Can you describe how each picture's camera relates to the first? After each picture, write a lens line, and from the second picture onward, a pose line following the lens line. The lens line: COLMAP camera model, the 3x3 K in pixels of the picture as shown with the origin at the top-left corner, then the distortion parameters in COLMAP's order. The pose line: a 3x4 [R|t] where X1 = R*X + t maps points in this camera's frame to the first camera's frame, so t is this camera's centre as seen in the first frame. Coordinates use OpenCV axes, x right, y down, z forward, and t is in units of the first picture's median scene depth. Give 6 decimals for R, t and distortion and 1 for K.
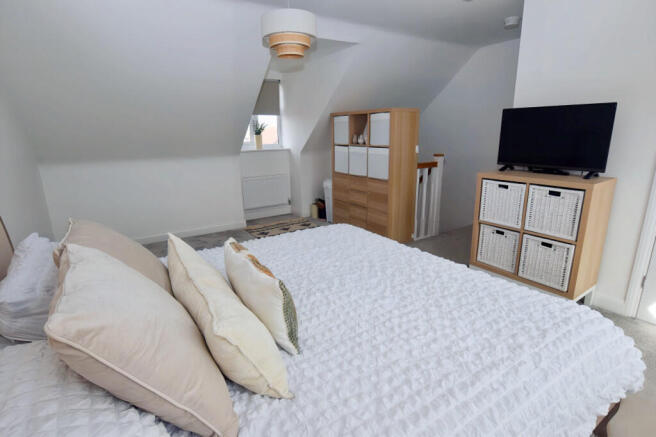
lens RADIAL K [[330.3, 0, 328.0], [0, 330.3, 218.5], [0, 0, 1]] dist [0.000292, 0.000020]
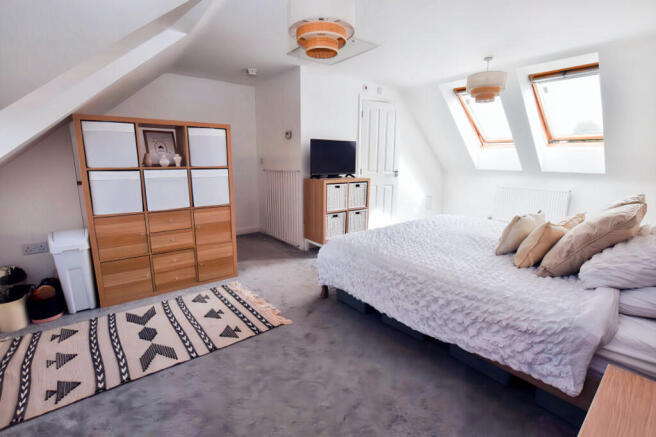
lens RADIAL K [[302.5, 0, 320.4], [0, 302.5, 216.9], [0, 0, 1]] dist [-0.003927, 0.000141]
pose [[-0.076989, -0.188064, 0.979135, -0.597803], [0.239676, 0.949761, 0.201268, -0.174447], [-0.967795, 0.250171, -0.028046, 0.729075]]
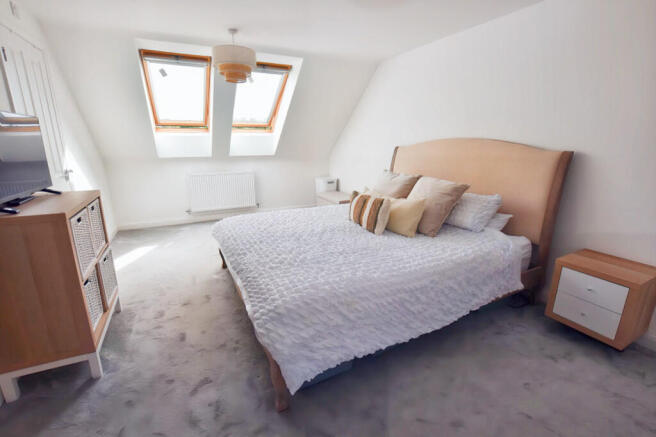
lens RADIAL K [[302.5, 0, 320.4], [0, 302.5, 216.9], [0, 0, 1]] dist [-0.003927, 0.000141]
pose [[-0.993070, -0.024831, 0.114869, -0.051420], [0.033323, 0.877817, 0.477837, -0.256108], [-0.112699, 0.478353, -0.870906, 0.957418]]
